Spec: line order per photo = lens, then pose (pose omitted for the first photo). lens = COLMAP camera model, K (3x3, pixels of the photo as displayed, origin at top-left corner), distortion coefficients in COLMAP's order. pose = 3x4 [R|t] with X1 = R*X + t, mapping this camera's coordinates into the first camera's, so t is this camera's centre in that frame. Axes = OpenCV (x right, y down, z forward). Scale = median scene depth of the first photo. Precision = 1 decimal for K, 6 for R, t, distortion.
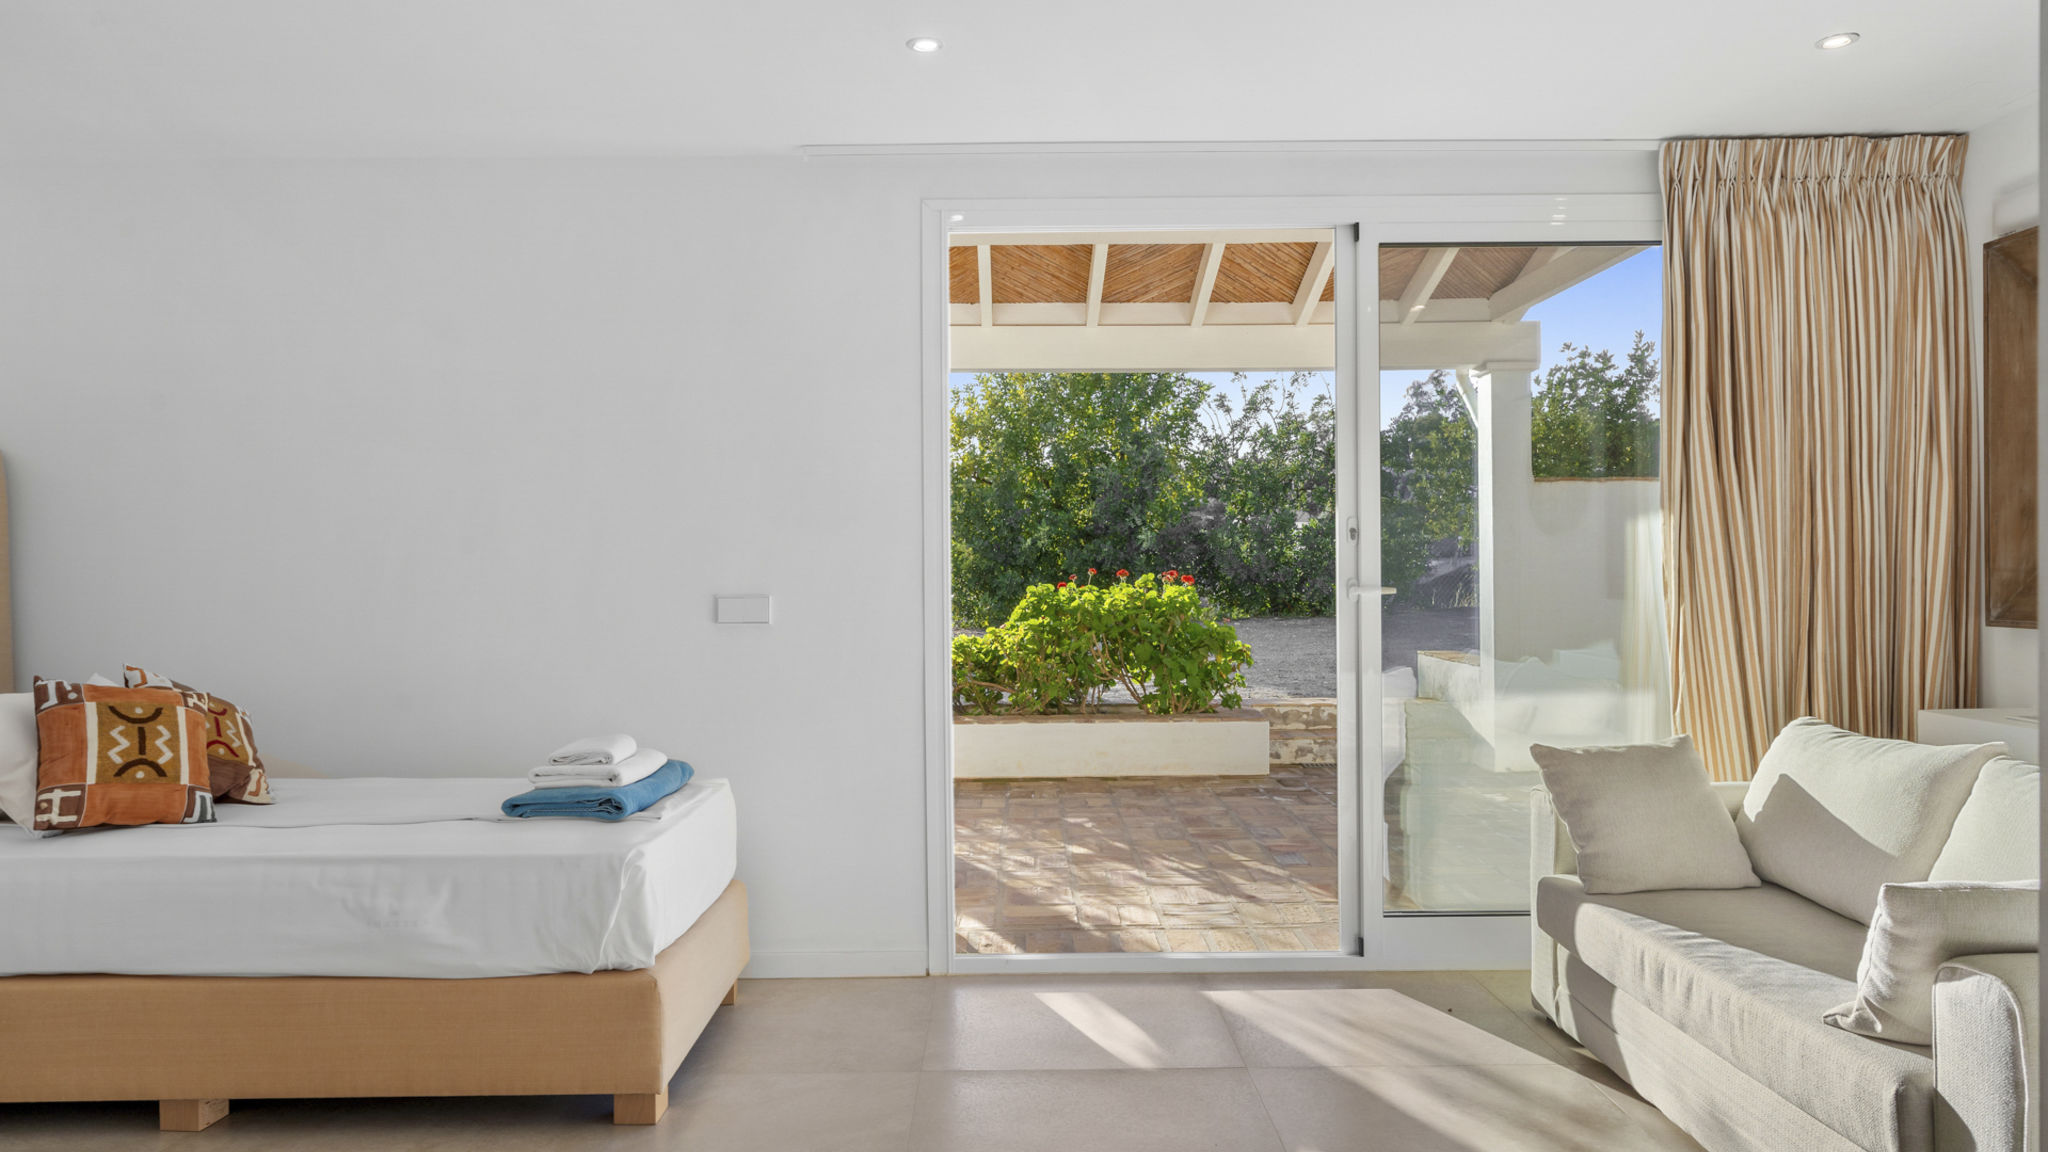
lens RADIAL K [[1305.4, 0, 1027.6], [0, 1305.4, 566.5], [0, 0, 1]] dist [0.002116, 0.001120]
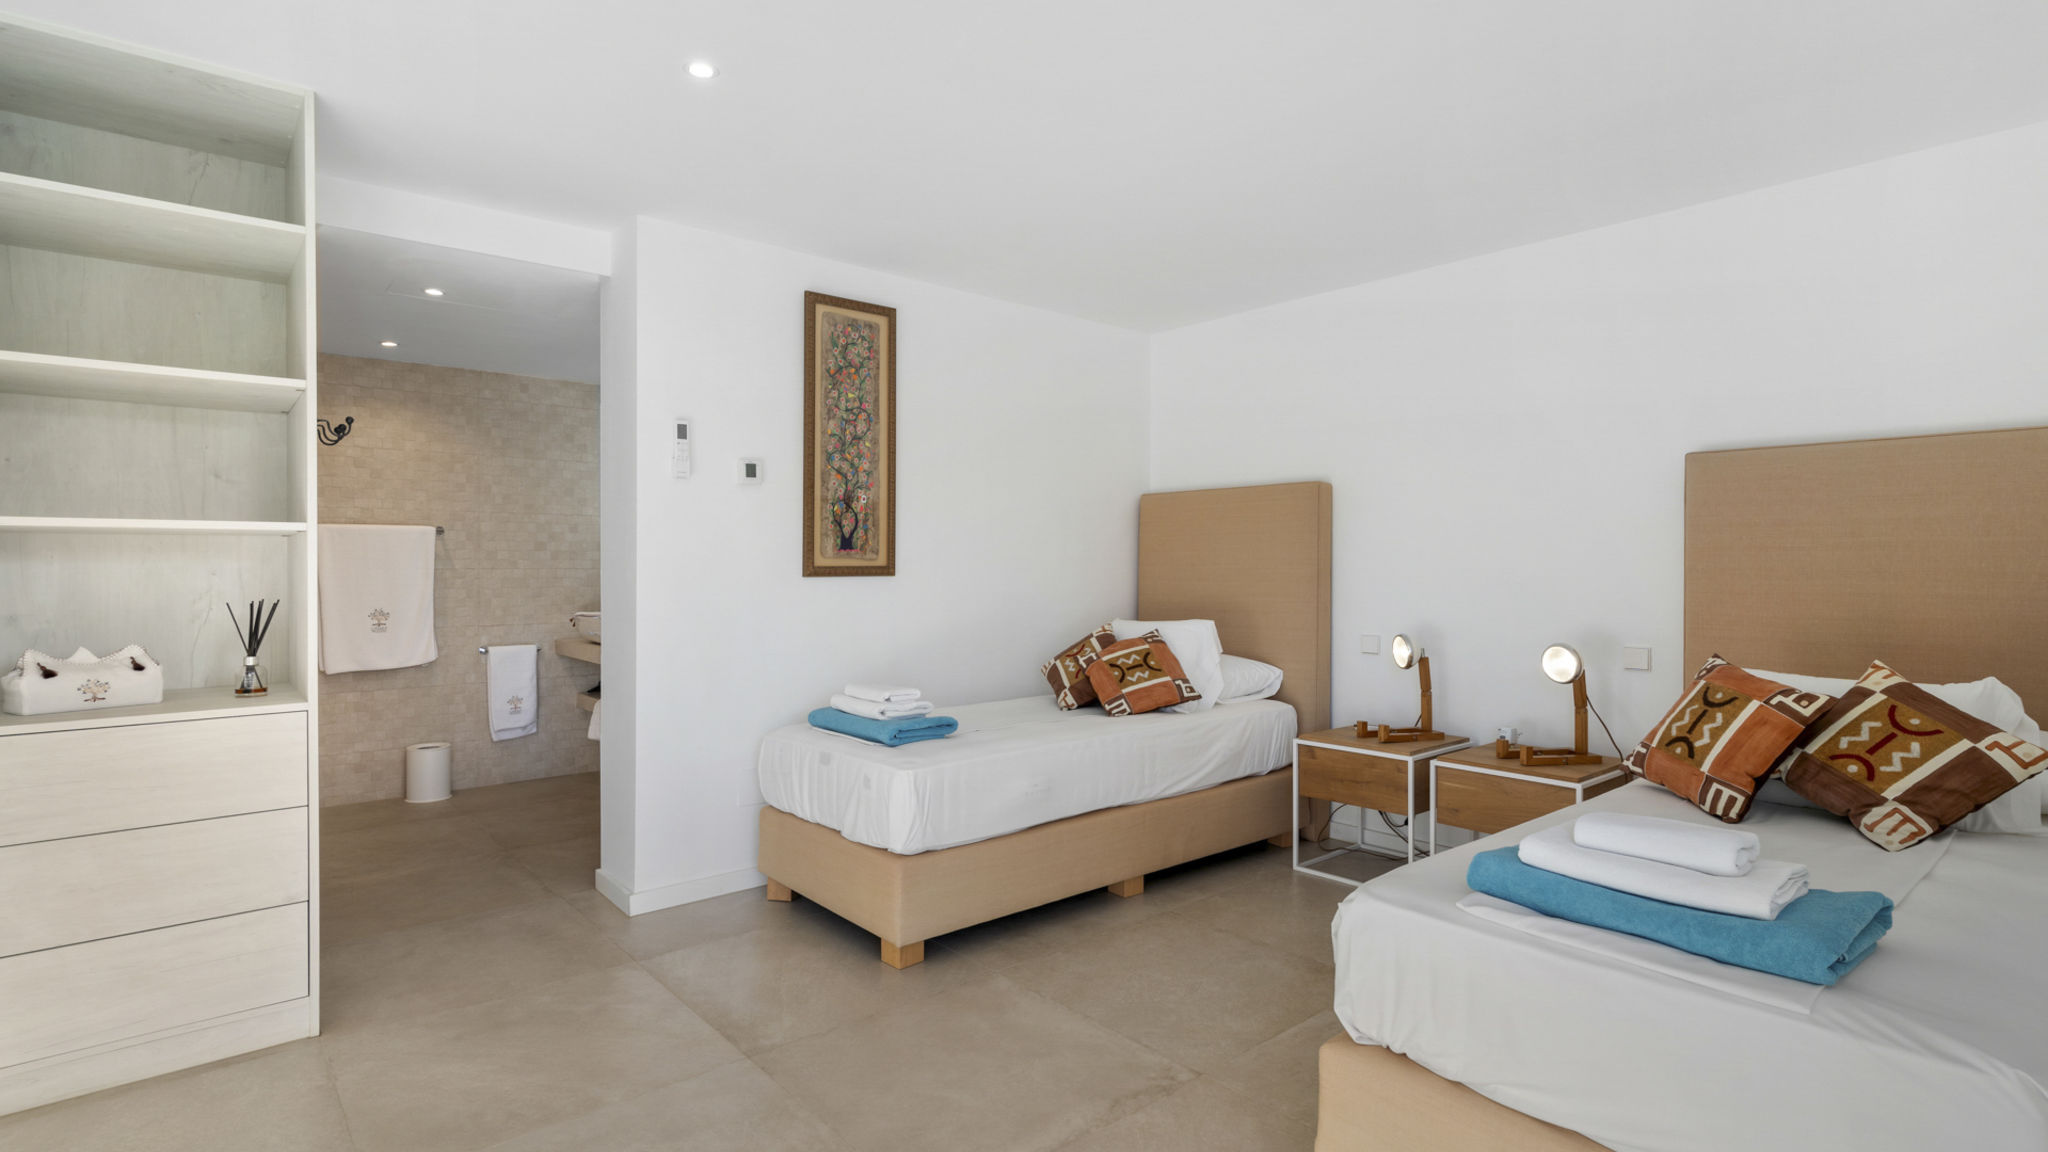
lens RADIAL K [[985.6, 0, 1031.7], [0, 985.6, 563.9], [0, 0, 1]] dist [0.000346, -0.001166]
pose [[-0.765439, 0.011685, -0.643402, 0.095551], [0.007919, 0.999930, 0.008739, -0.002587], [0.643460, 0.001594, -0.765478, 0.476335]]
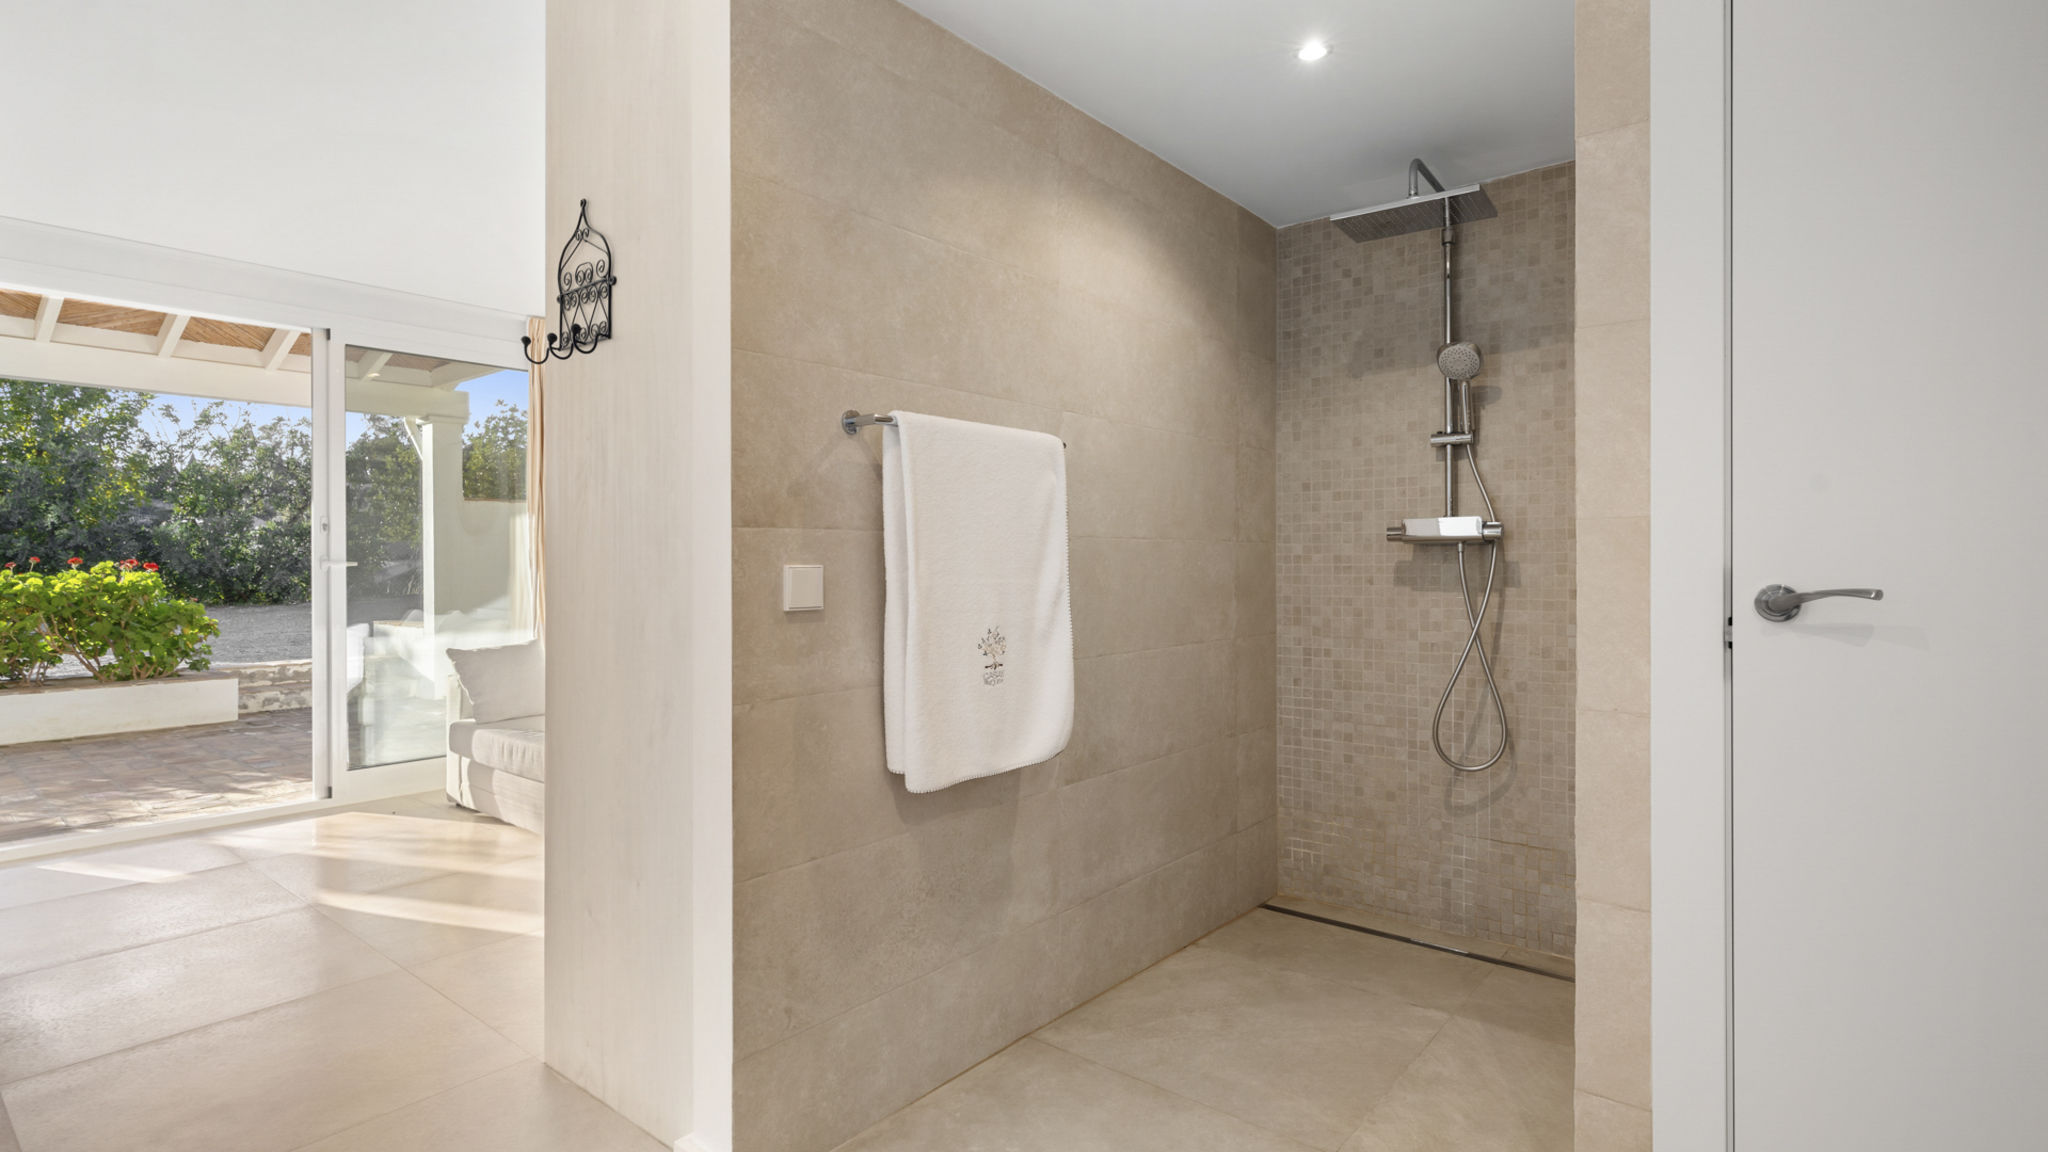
lens RADIAL K [[985.6, 0, 1031.7], [0, 985.6, 563.9], [0, 0, 1]] dist [0.000346, -0.001166]
pose [[0.638412, 0.003388, 0.769688, -0.055912], [-0.000058, 0.999991, -0.004354, 0.011424], [-0.769695, 0.002735, 0.638406, -0.190259]]
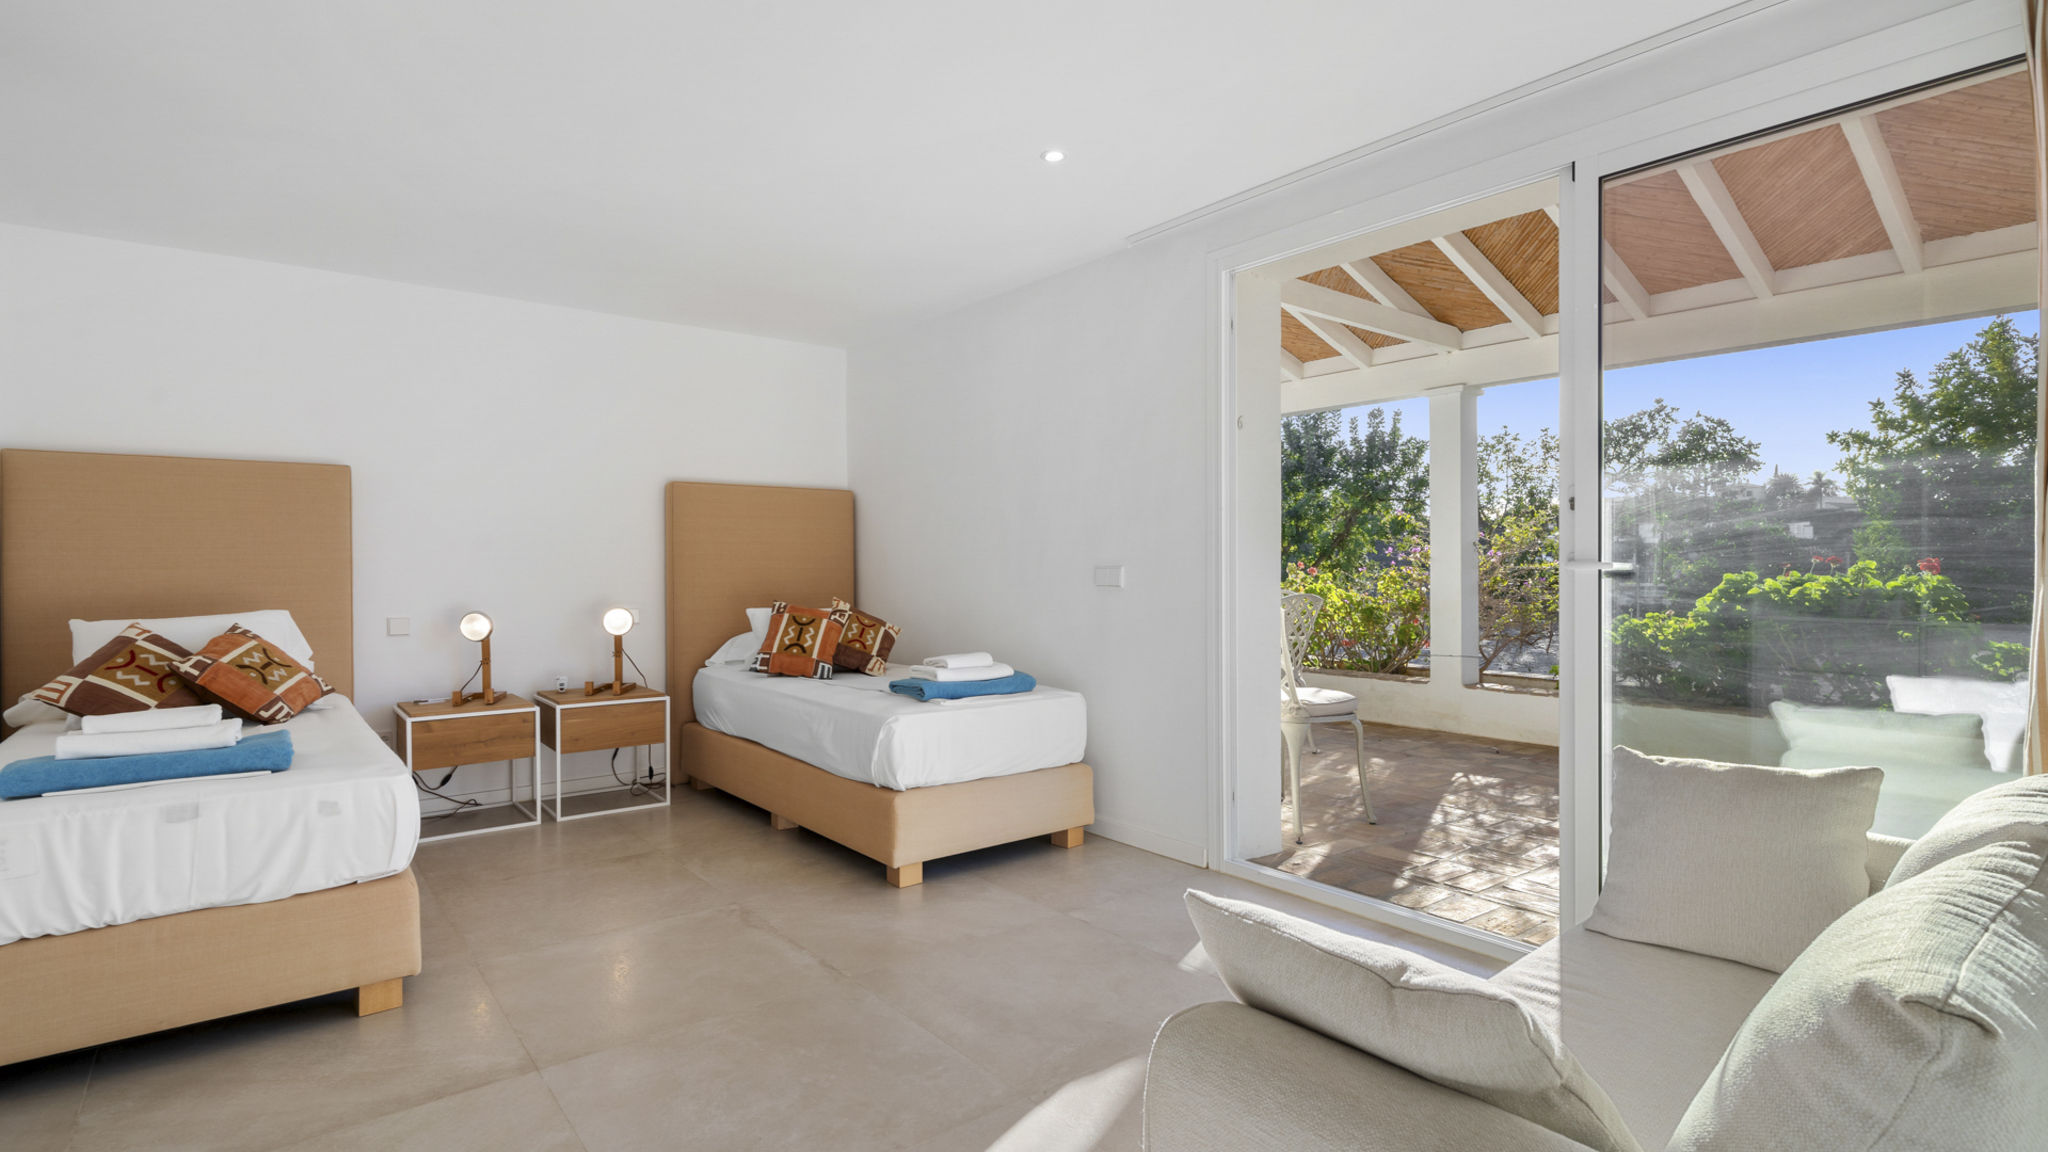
lens RADIAL K [[986.0, 0, 1024.0], [0, 986.0, 576.0], [0, 0, 1]] dist [-0.000339, -0.000019]
pose [[0.615390, 0.014679, -0.788086, 0.267176], [-0.004098, 0.999873, 0.015424, 0.007730], [0.788212, -0.006262, 0.615372, 0.130798]]
